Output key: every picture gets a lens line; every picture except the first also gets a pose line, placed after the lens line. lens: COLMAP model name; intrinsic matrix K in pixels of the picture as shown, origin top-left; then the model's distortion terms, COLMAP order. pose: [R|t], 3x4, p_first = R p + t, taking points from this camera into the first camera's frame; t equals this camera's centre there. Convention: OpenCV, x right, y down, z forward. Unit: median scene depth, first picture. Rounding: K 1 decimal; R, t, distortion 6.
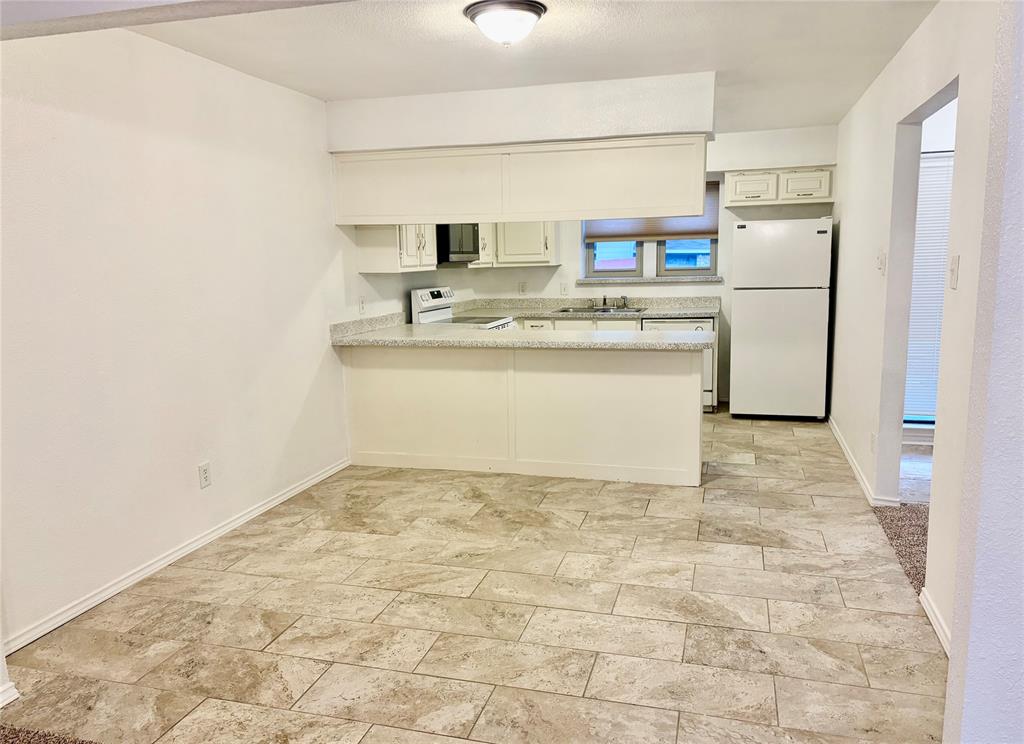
lens RADIAL K [[773.6, 0, 510.5], [0, 773.6, 373.0], [0, 0, 1]] dist [0.008159, 0.000208]
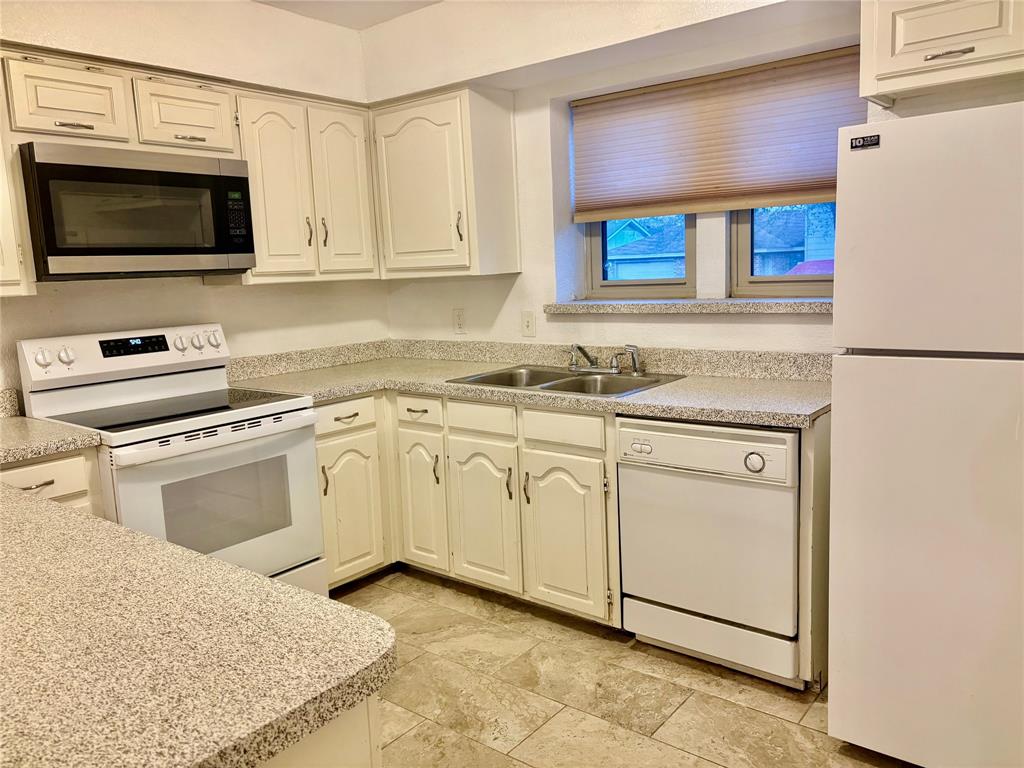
lens RADIAL K [[775.0, 0, 514.0], [0, 775.0, 382.3], [0, 0, 1]] dist [-0.003112, -0.017332]
pose [[0.924826, 0.039737, -0.378310, 0.243797], [-0.035917, 0.999208, 0.017151, -0.082456], [0.378692, -0.002274, 0.925520, 0.572036]]
